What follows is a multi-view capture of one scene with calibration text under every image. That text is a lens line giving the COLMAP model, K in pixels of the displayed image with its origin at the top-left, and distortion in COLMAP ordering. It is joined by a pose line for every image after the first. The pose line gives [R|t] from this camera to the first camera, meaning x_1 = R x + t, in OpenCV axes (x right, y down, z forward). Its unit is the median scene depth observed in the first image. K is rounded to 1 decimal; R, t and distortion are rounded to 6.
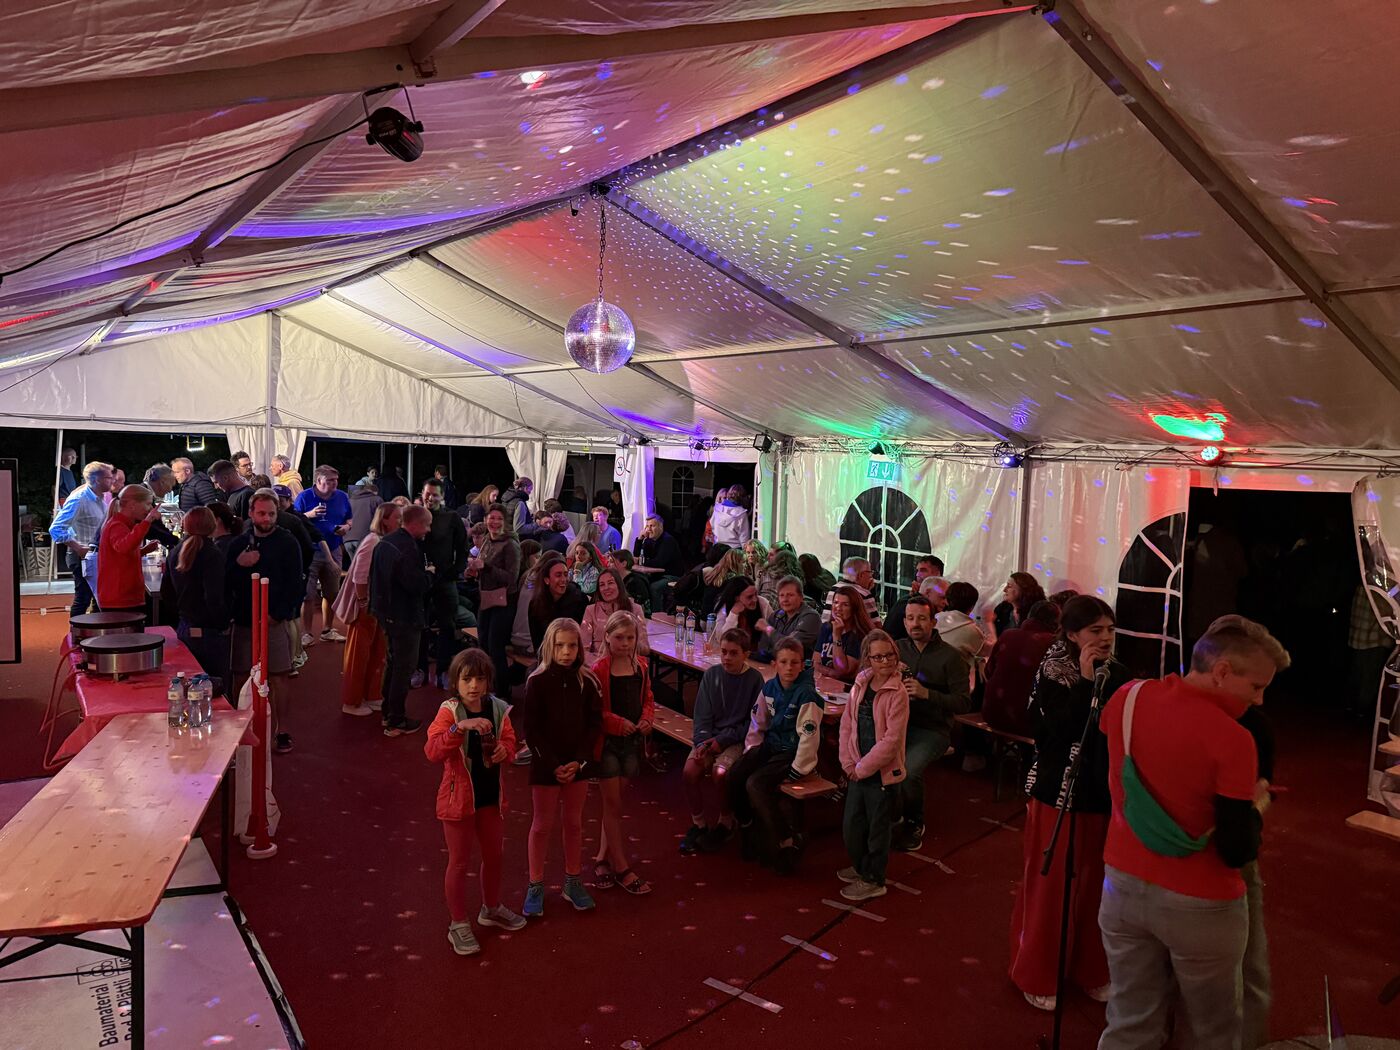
lens RADIAL K [[927.3, 0, 700.0], [0, 927.3, 525.0], [0, 0, 1]] dist [0.090948, -0.106058]
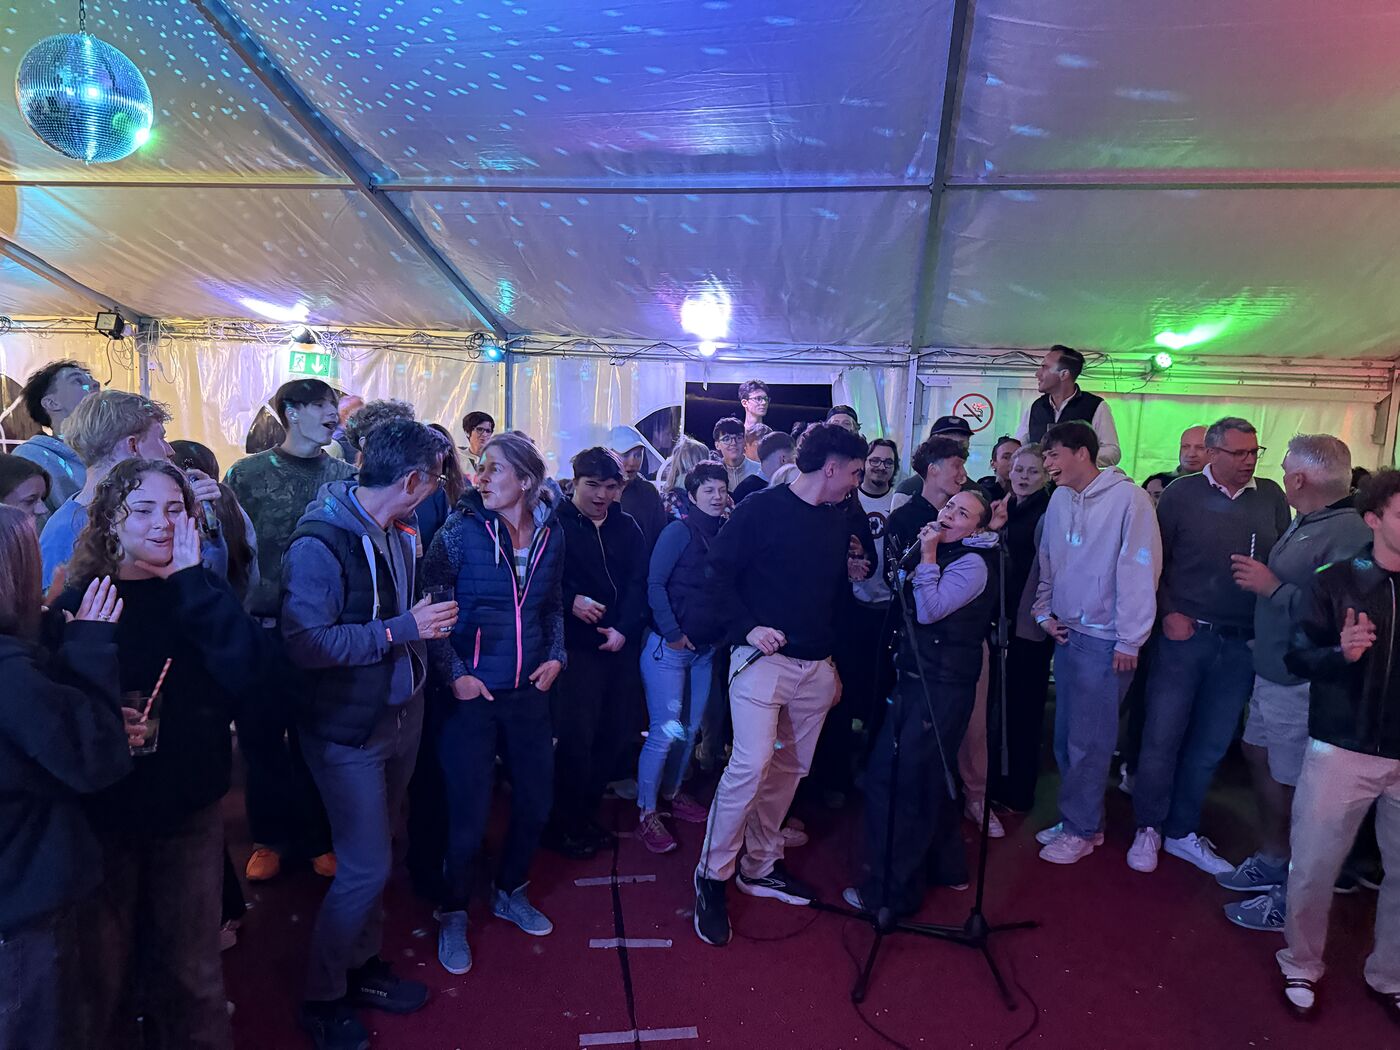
lens RADIAL K [[927.3, 0, 700.0], [0, 927.3, 525.0], [0, 0, 1]] dist [0.090948, -0.106058]
pose [[0.760055, -0.107564, 0.640895, -0.093658], [0.038112, 0.991887, 0.121275, -0.006359], [-0.648740, -0.067750, 0.757988, 0.157750]]
